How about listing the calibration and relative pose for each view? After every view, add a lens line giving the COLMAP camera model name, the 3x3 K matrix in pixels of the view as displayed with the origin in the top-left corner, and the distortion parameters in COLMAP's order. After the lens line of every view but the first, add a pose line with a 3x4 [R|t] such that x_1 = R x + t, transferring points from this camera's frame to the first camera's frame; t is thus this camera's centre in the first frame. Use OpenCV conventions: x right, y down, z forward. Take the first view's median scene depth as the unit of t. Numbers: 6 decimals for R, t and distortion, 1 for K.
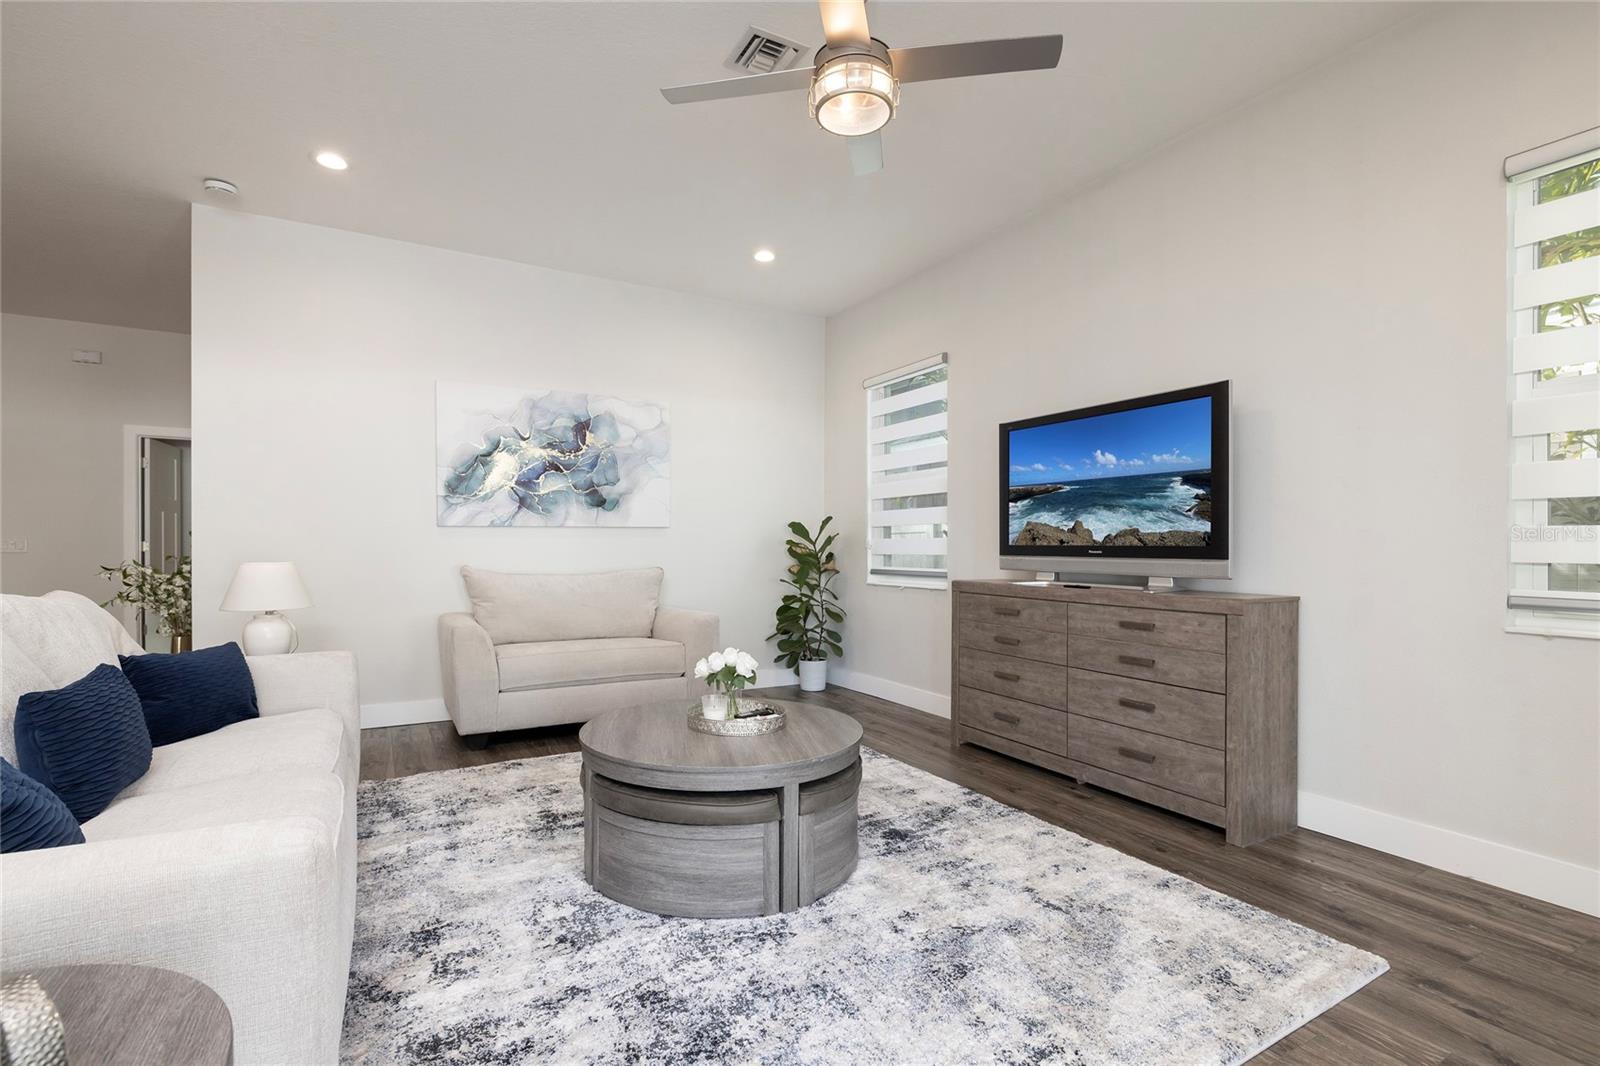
lens RADIAL K [[724.8, 0, 812.9], [0, 724.8, 552.4], [0, 0, 1]] dist [-0.000392, -0.000086]
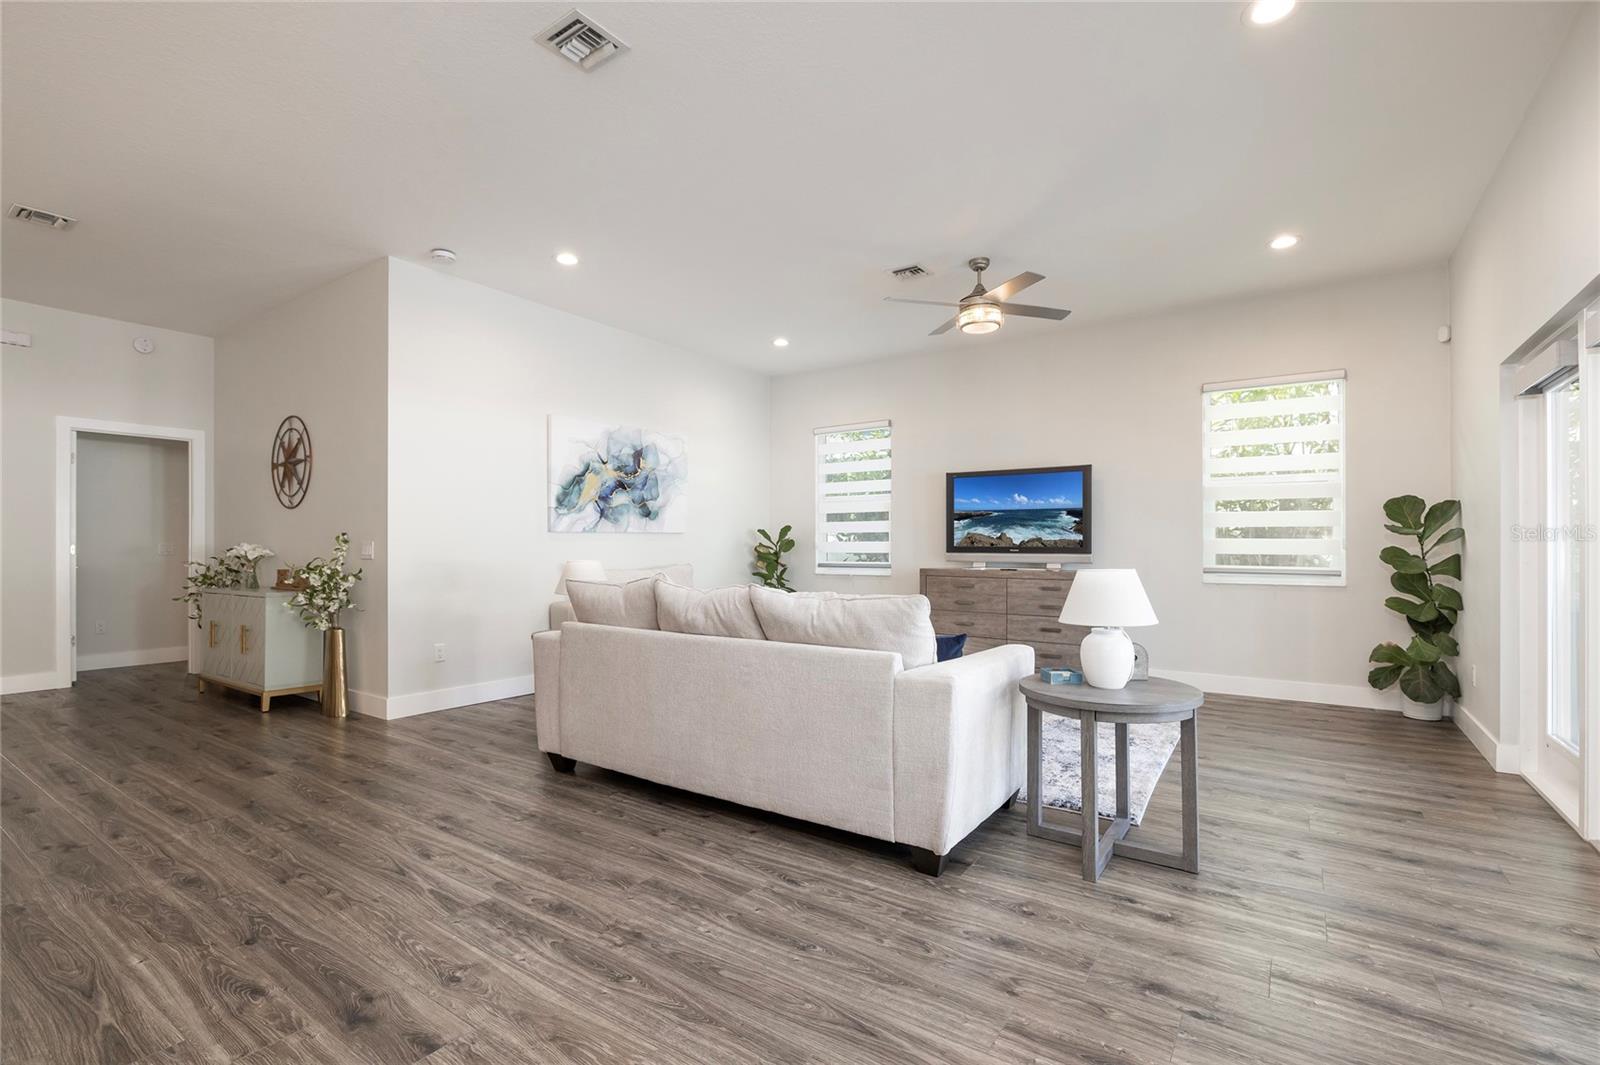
lens RADIAL K [[740.3, 0, 799.3], [0, 740.3, 546.3], [0, 0, 1]] dist [-0.001552, 0.000211]
pose [[0.902018, -0.001893, 0.431693, -0.772847], [0.005577, 0.999958, -0.007269, -0.000035], [-0.431662, 0.008964, 0.901991, -0.370163]]
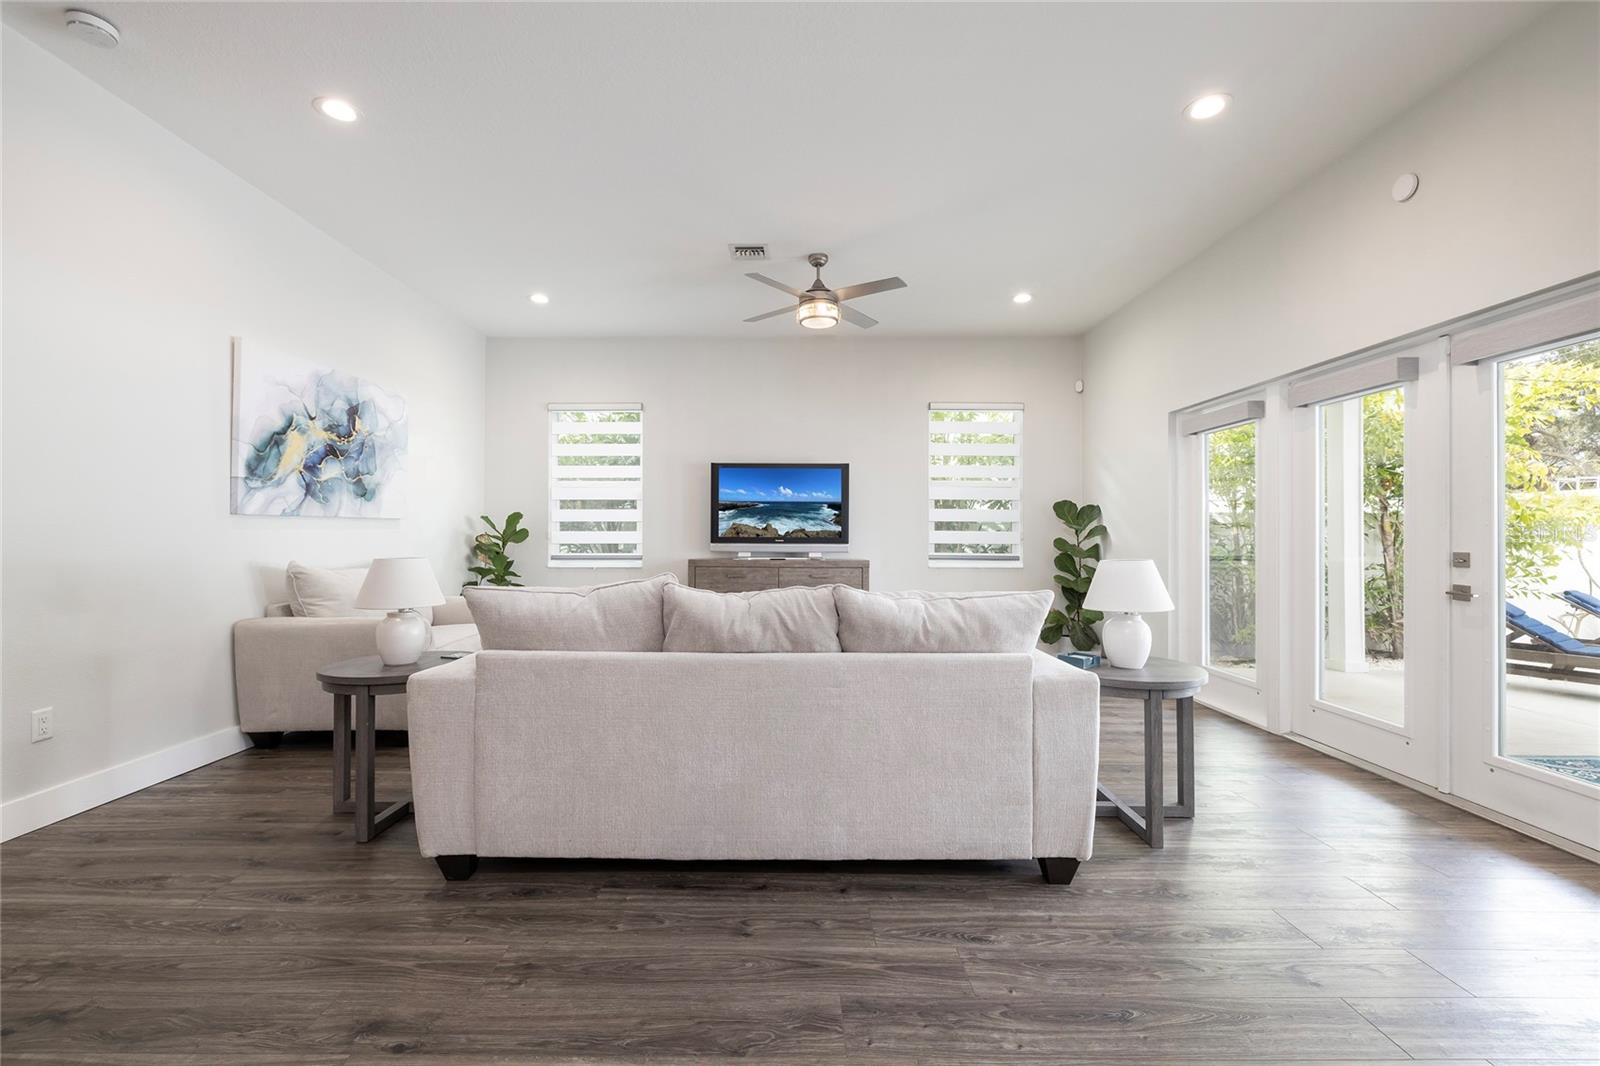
lens RADIAL K [[686.8, 0, 793.8], [0, 686.8, 530.0], [0, 0, 1]] dist [-0.000047, 0.000168]
pose [[0.493418, 0.006776, 0.869766, -1.001891], [0.006483, 0.999913, -0.011467, -0.006279], [-0.869768, 0.011297, 0.493332, 0.077767]]
